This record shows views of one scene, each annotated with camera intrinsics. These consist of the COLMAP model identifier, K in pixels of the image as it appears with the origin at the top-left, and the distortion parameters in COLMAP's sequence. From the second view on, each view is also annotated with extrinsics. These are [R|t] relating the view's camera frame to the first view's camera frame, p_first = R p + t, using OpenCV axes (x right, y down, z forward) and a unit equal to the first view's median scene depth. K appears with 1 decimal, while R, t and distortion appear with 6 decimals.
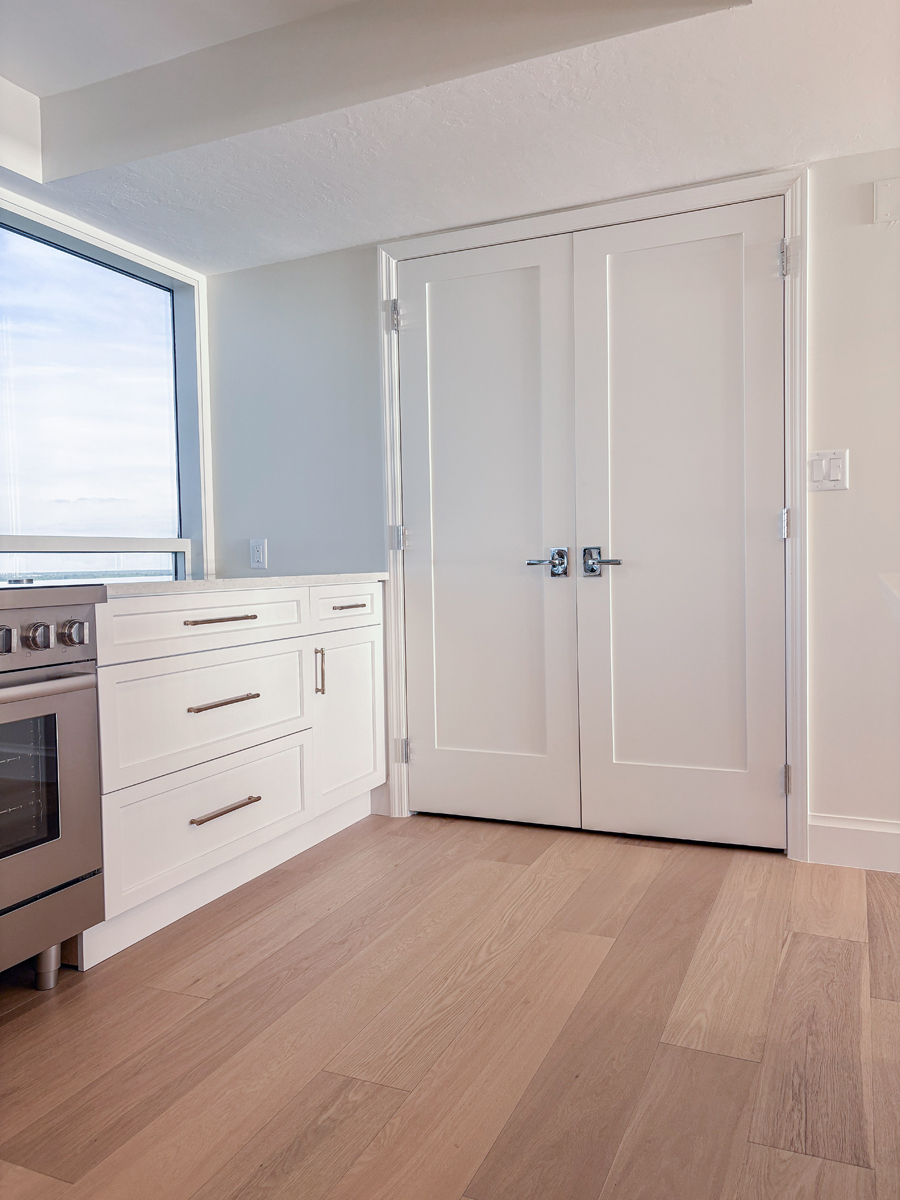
lens RADIAL K [[912.2, 0, 450.2], [0, 912.2, 603.4], [0, 0, 1]] dist [0.051072, -0.056476]
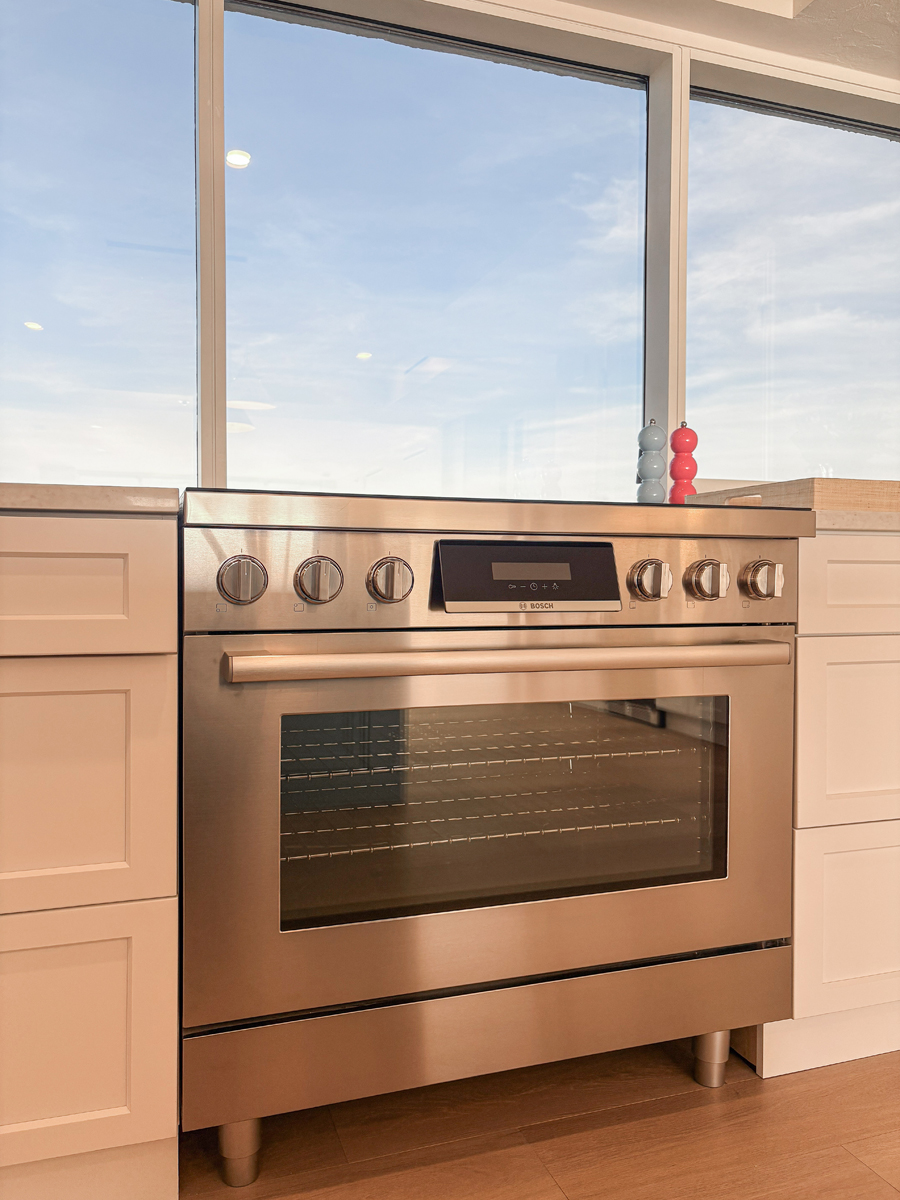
lens RADIAL K [[912.2, 0, 452.1], [0, 912.2, 601.1], [0, 0, 1]] dist [0.051072, -0.056476]
pose [[0.678743, 0.038247, -0.733379, -0.067959], [-0.045201, 0.998925, 0.010262, 0.049995], [0.732983, 0.026184, 0.679743, 0.369767]]
